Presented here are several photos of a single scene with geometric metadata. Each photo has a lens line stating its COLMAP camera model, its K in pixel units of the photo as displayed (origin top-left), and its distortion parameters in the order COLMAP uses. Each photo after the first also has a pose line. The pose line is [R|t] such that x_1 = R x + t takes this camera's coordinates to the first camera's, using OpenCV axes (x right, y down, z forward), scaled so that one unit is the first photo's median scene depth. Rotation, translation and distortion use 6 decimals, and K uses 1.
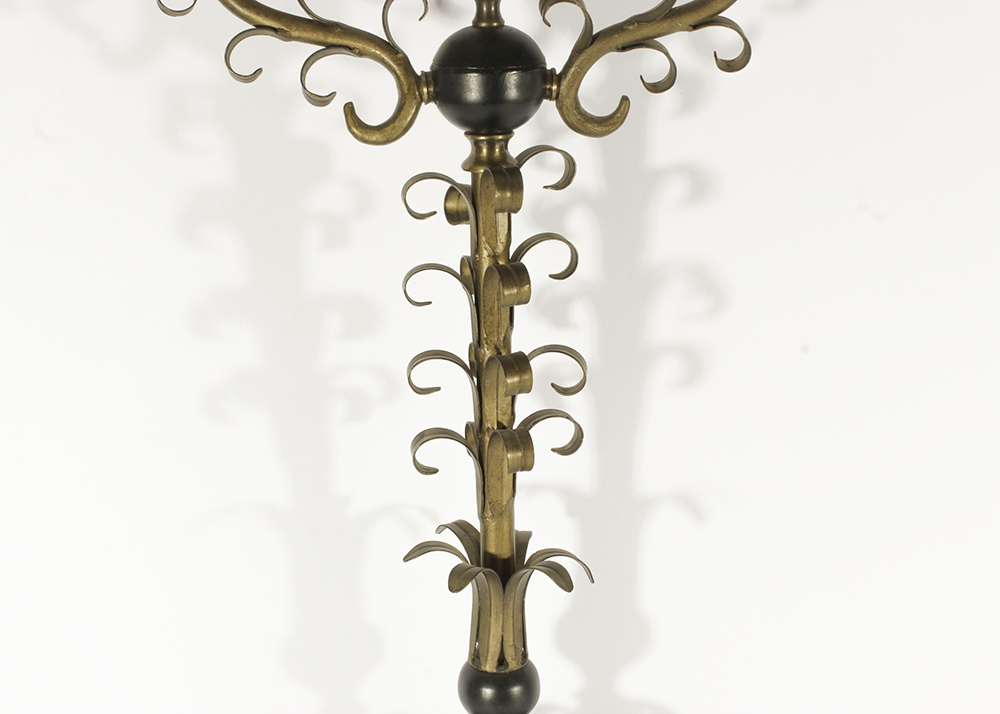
lens RADIAL K [[1816.4, 0, 500.0], [0, 1816.4, 357.0], [0, 0, 1]] dist [0.025812, 0.045363]
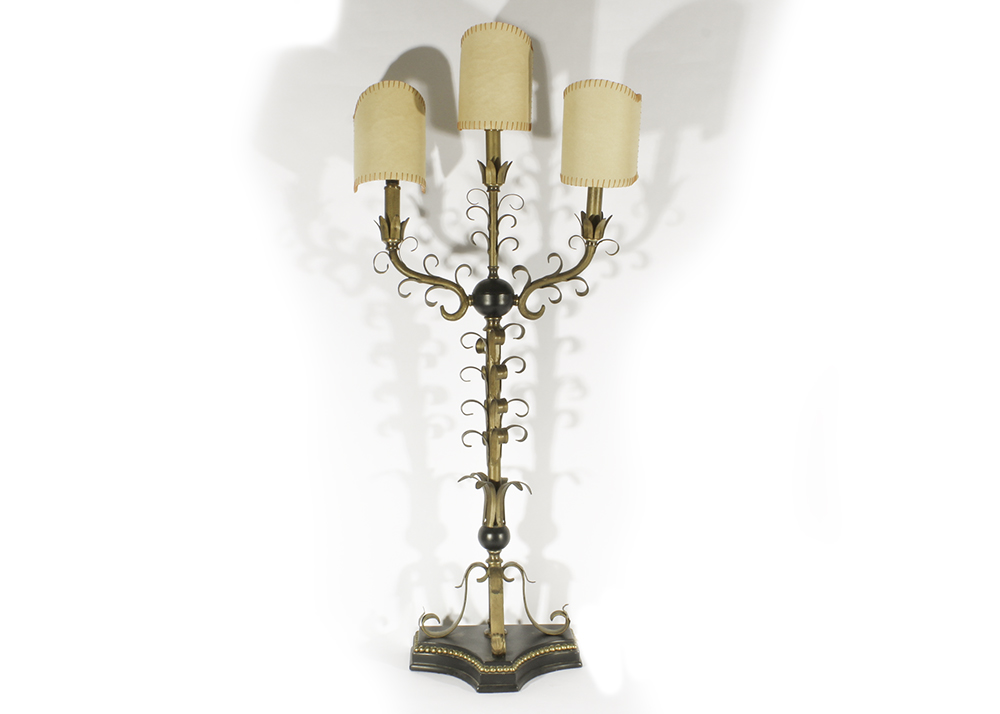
lens RADIAL K [[1667.0, 0, 500.0], [0, 1667.0, 357.0], [0, 0, 1]] dist [0.026016, 0.011945]
pose [[0.999925, 0.012198, 0.001143, 0.002152], [-0.011843, 0.986275, -0.164684, 0.334126], [-0.003136, 0.164658, 0.986346, -1.401391]]
